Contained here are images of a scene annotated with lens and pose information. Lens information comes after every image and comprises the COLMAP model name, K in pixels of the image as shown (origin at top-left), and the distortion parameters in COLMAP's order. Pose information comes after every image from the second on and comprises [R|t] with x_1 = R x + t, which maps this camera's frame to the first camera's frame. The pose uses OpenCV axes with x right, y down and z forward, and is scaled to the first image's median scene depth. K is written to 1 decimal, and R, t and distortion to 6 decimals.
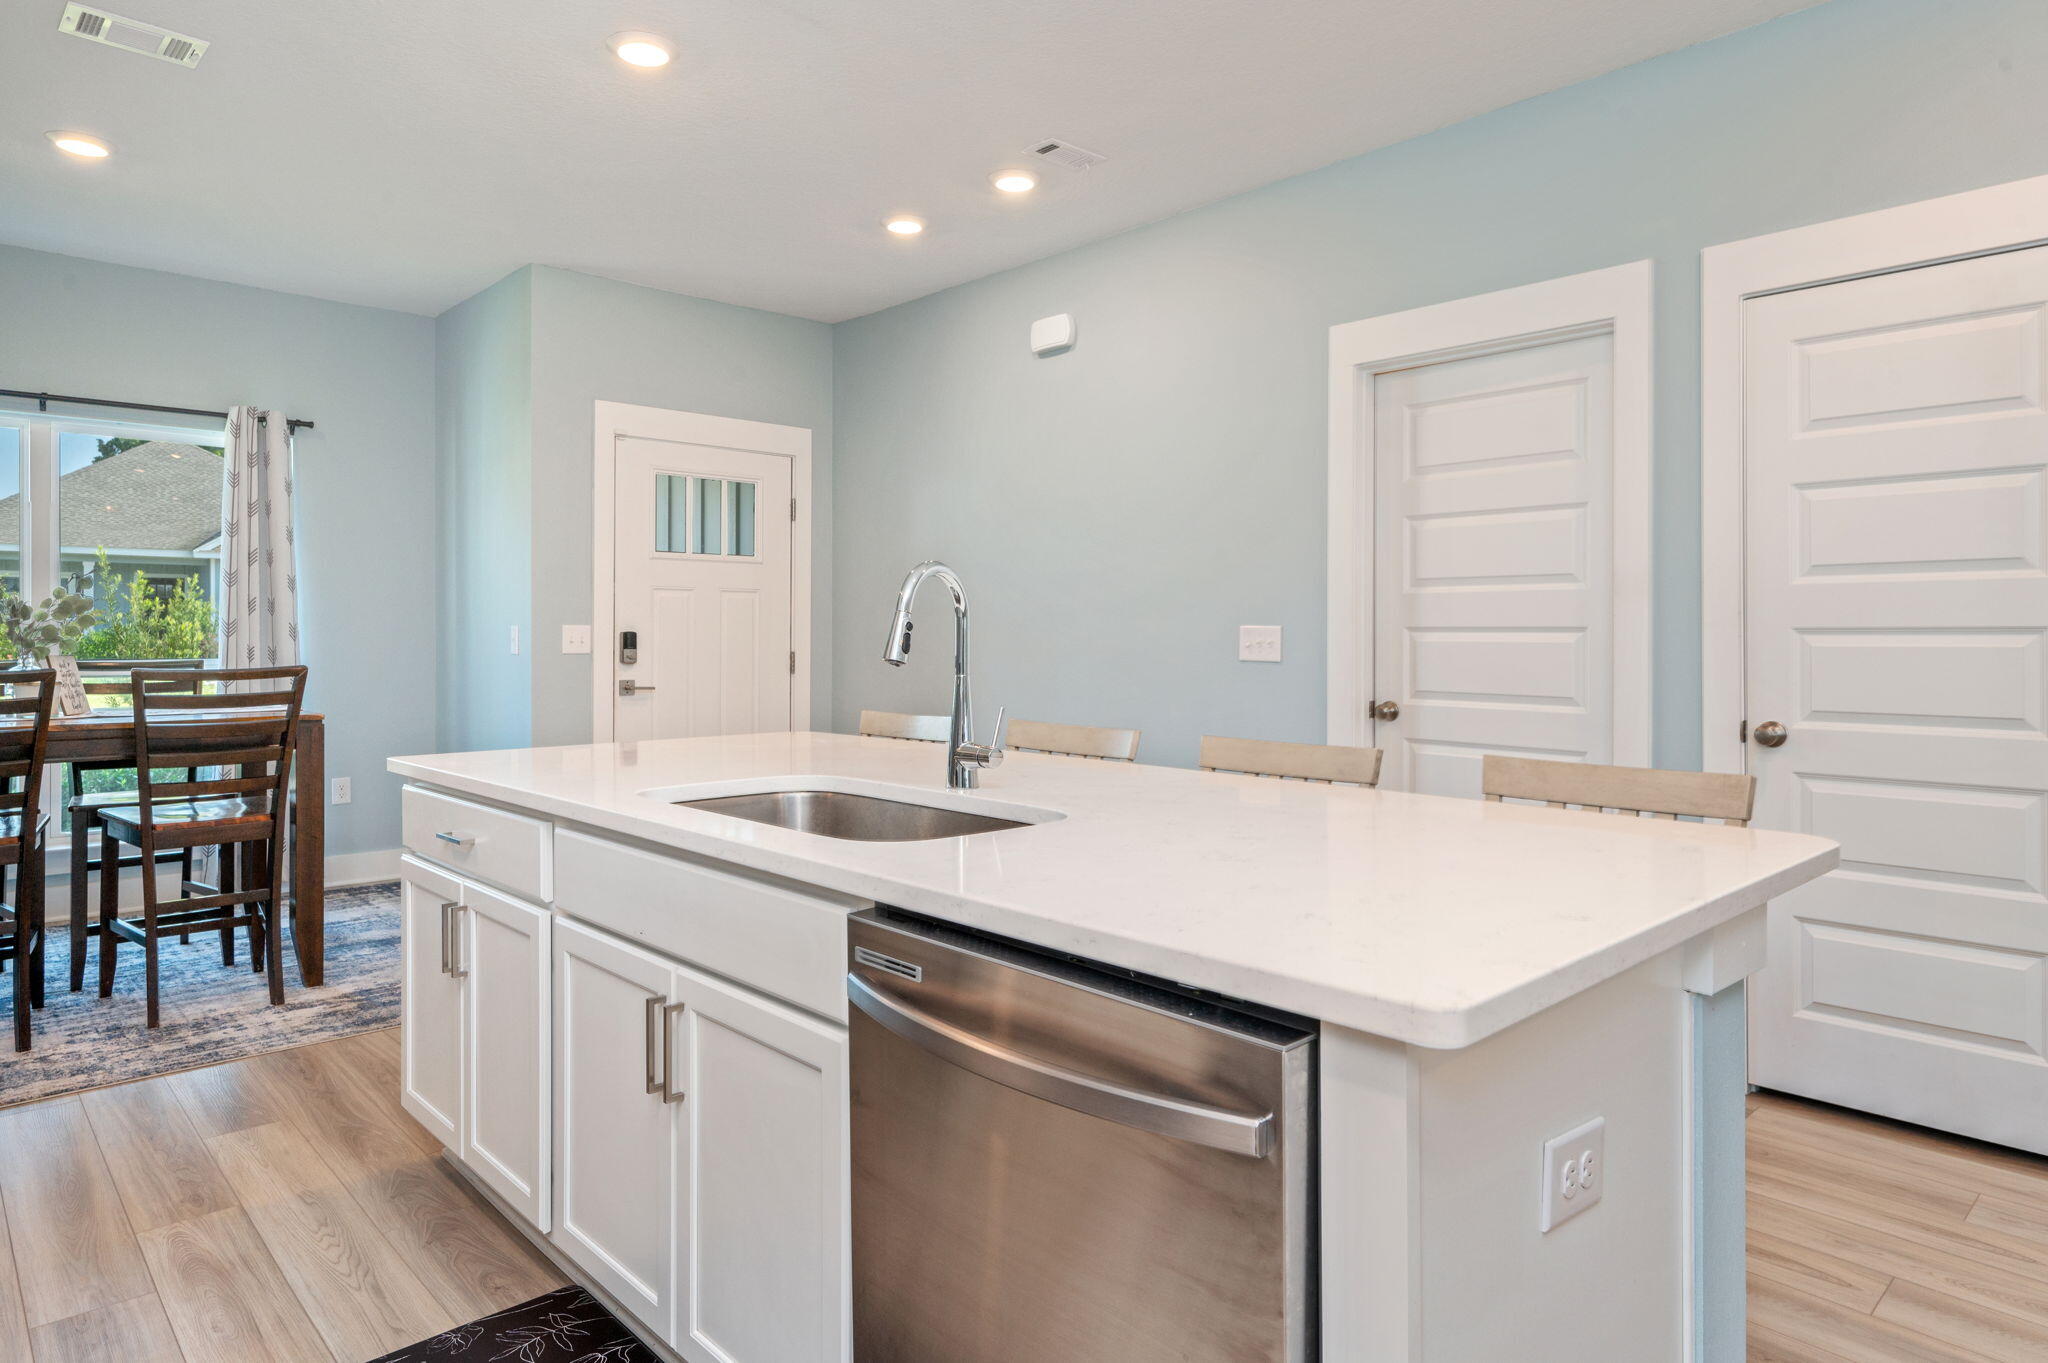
lens RADIAL K [[1175.3, 0, 1023.7], [0, 1175.3, 640.8], [0, 0, 1]] dist [-0.000805, -0.001055]
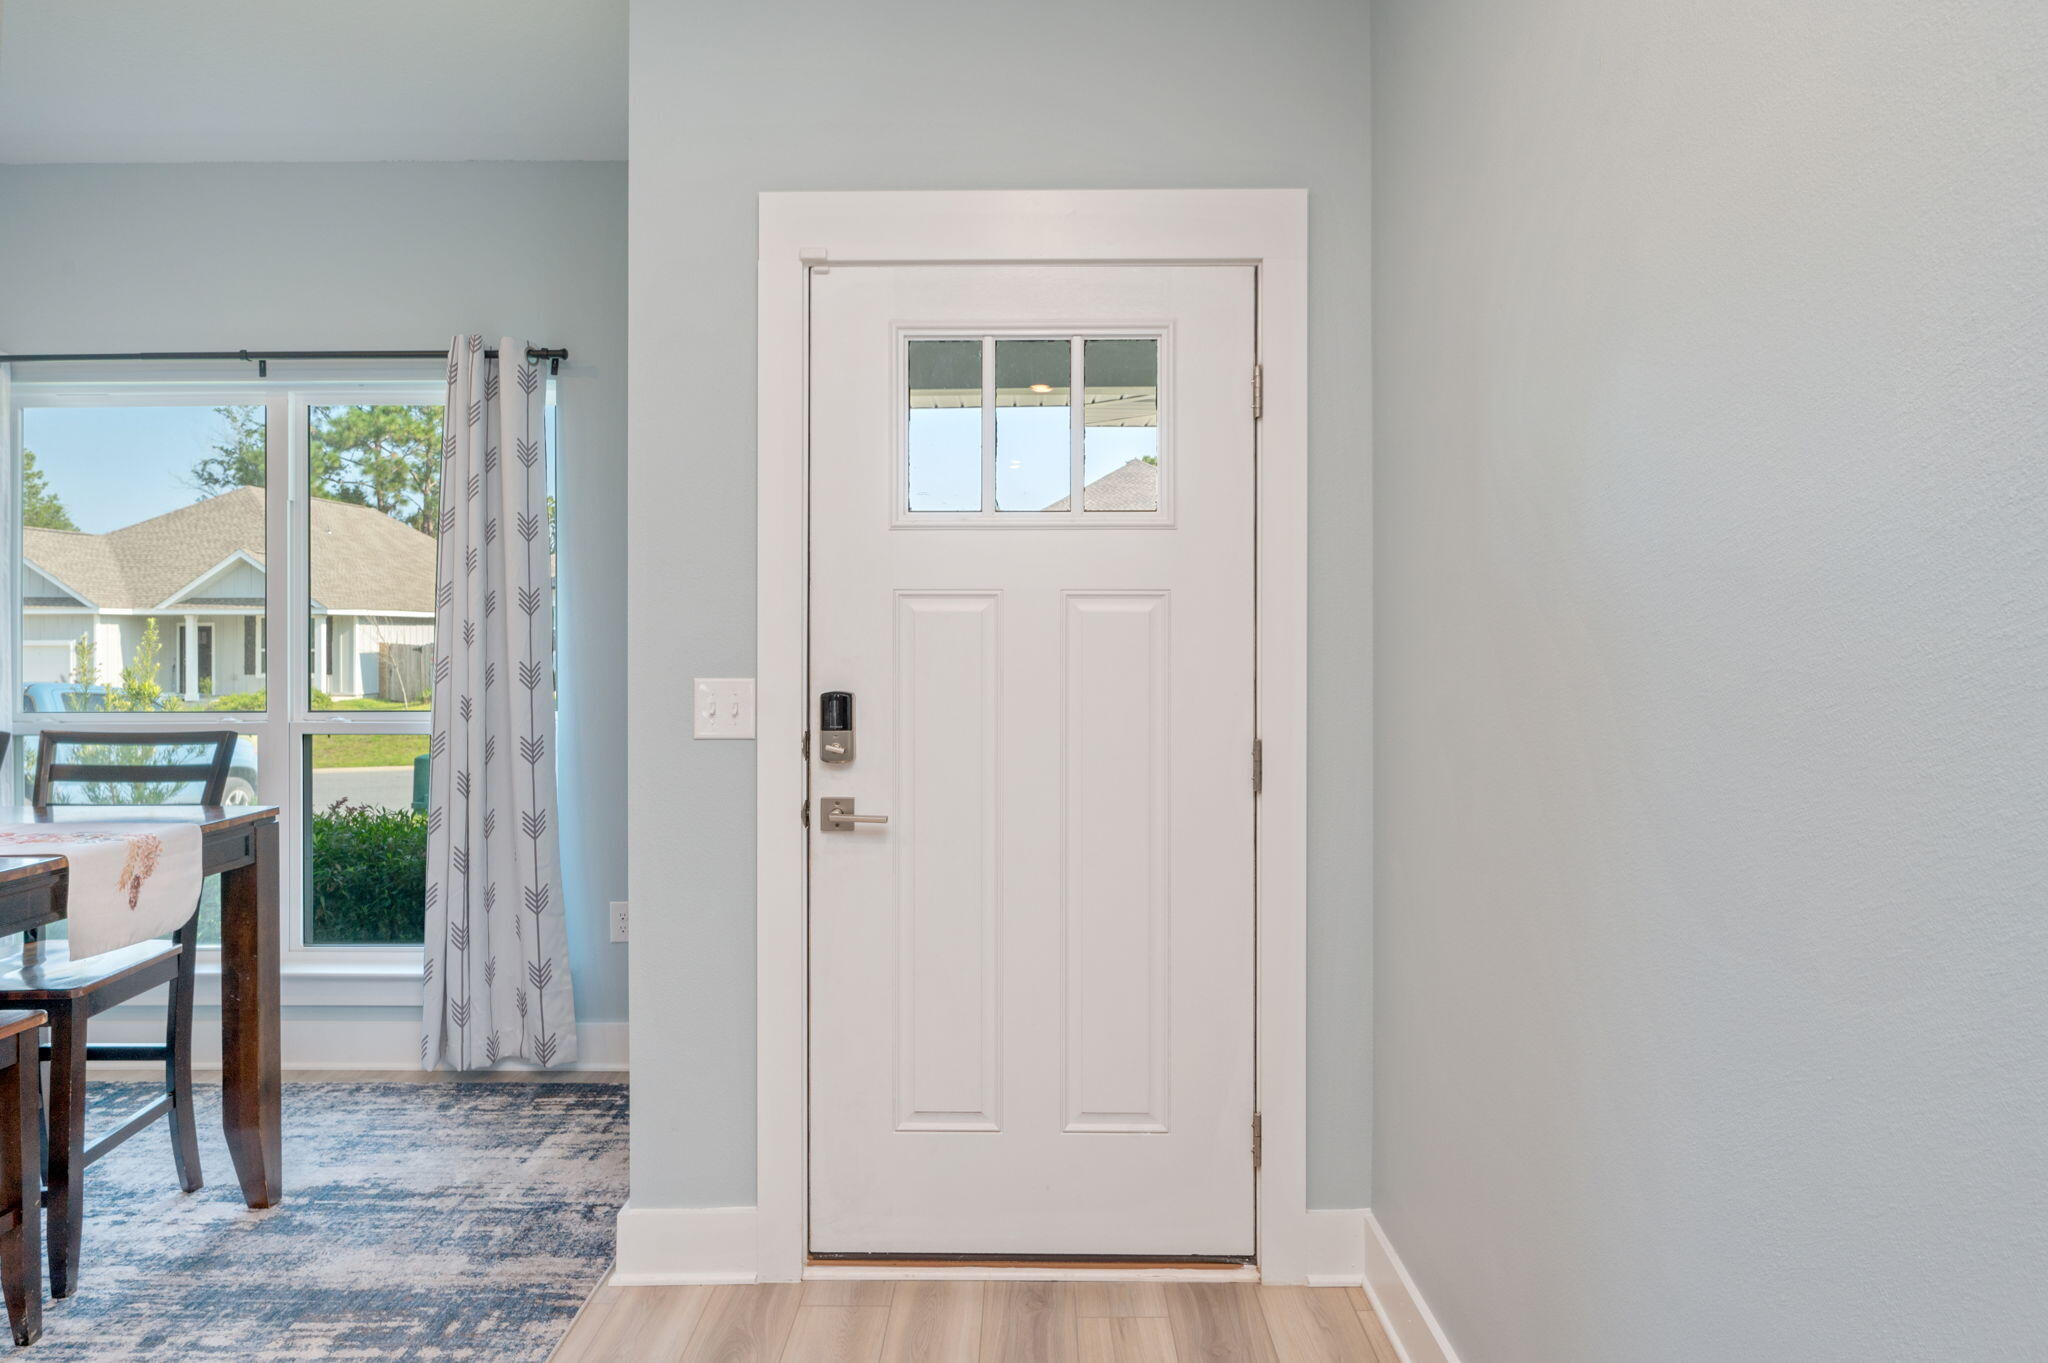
lens RADIAL K [[1234.0, 0, 1014.2], [0, 1234.0, 619.2], [0, 0, 1]] dist [-0.019010, 0.006826]
pose [[0.717448, -0.007789, -0.696569, 0.048013], [-0.003278, 0.999889, -0.014557, -0.032654], [0.696605, 0.012728, 0.717342, 0.786499]]
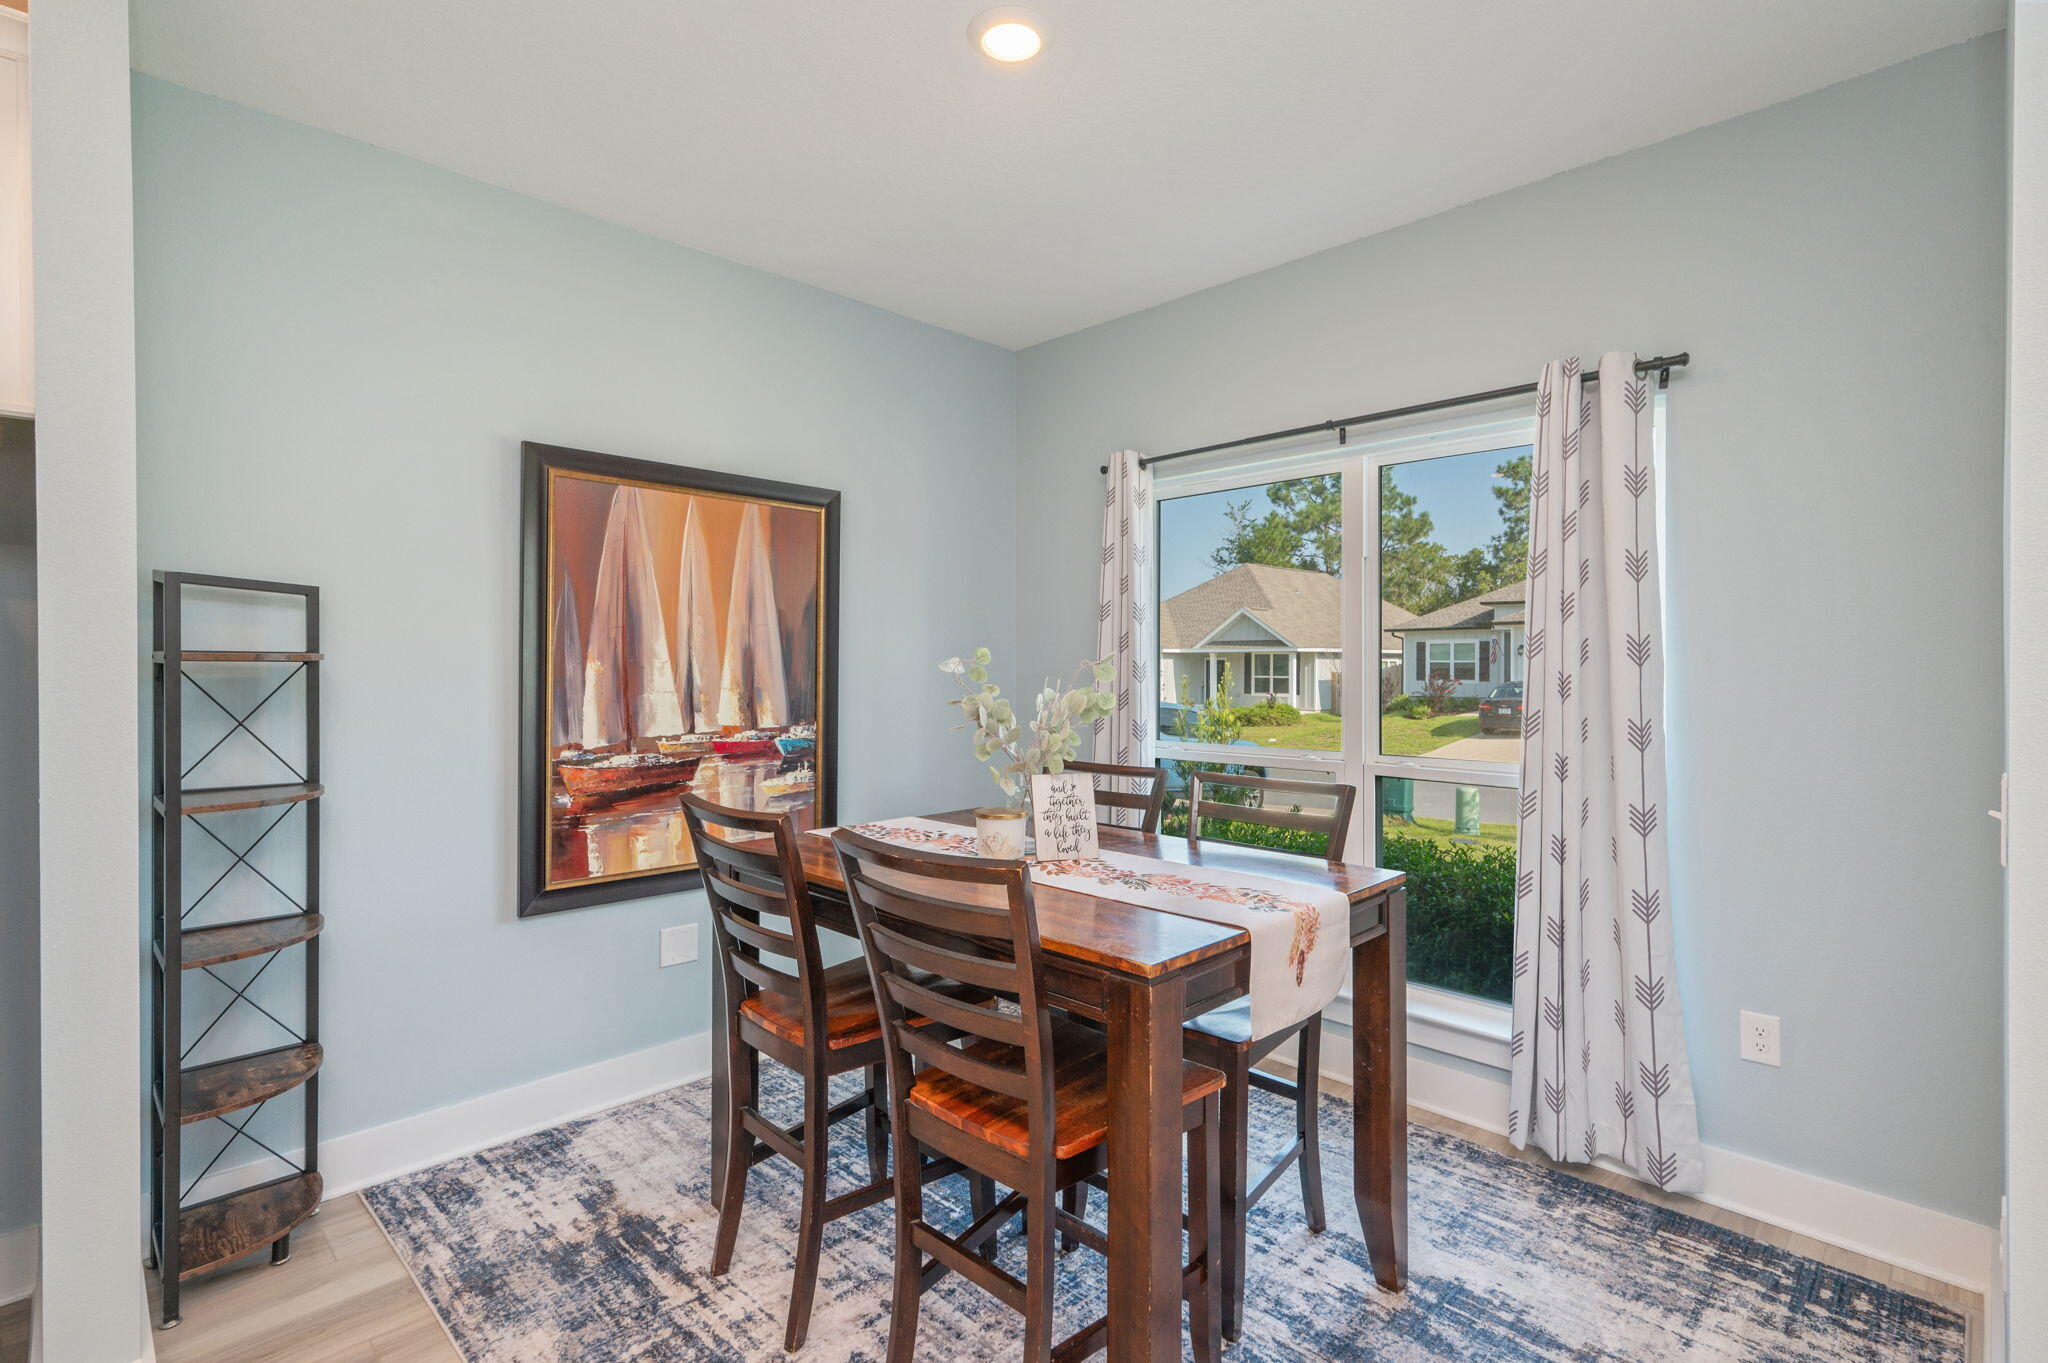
lens RADIAL K [[954.8, 0, 1009.1], [0, 954.8, 672.0], [0, 0, 1]] dist [-0.005482, 0.000929]
pose [[0.001290, 0.008694, -0.999961, -0.182813], [-0.005559, 0.999947, 0.008687, -0.044794], [0.999984, 0.005547, 0.001338, 0.781574]]
